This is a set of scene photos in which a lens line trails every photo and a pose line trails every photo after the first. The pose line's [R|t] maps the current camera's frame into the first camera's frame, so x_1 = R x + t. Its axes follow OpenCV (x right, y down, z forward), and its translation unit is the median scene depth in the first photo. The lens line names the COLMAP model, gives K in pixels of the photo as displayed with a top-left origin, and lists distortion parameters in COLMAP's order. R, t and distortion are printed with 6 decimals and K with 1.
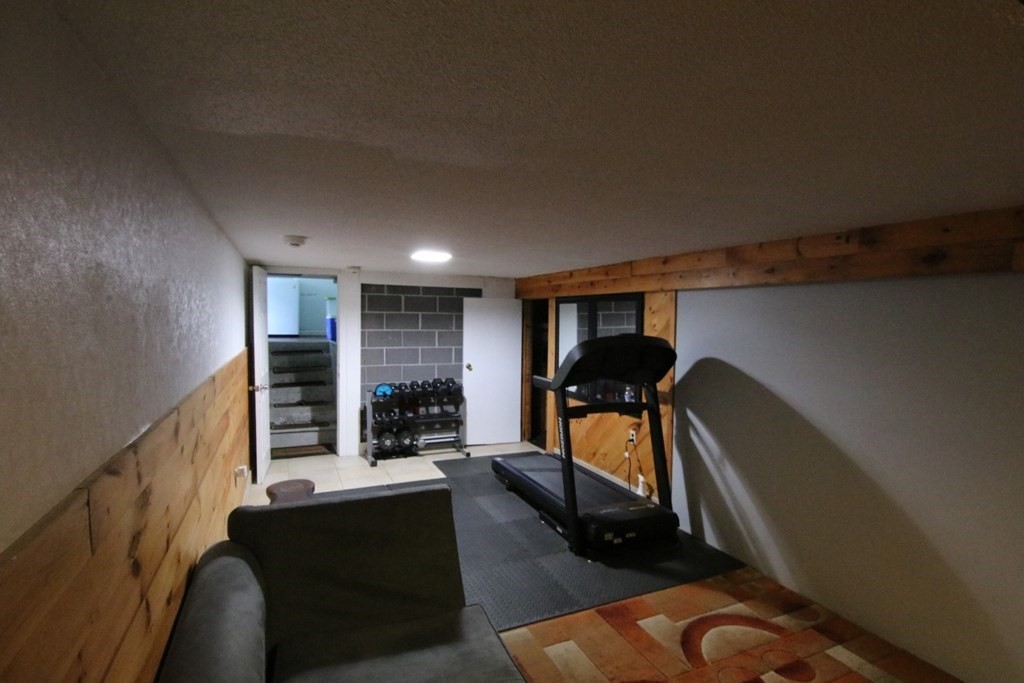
lens RADIAL K [[511.4, 0, 507.4], [0, 511.4, 341.1], [0, 0, 1]] dist [-0.003241, -0.013677]
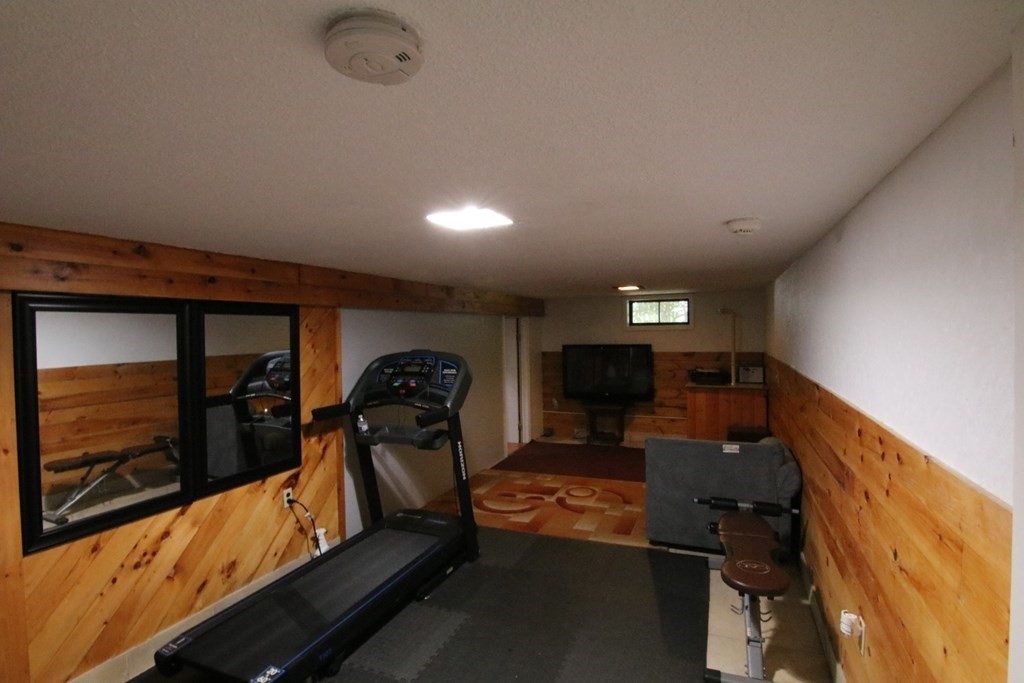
lens RADIAL K [[511.4, 0, 507.4], [0, 511.4, 341.1], [0, 0, 1]] dist [-0.003241, -0.013677]
pose [[-0.688234, -0.008354, 0.725440, -0.541040], [0.053872, 0.996585, 0.062586, -0.072760], [-0.723485, 0.082154, -0.685434, 1.326682]]
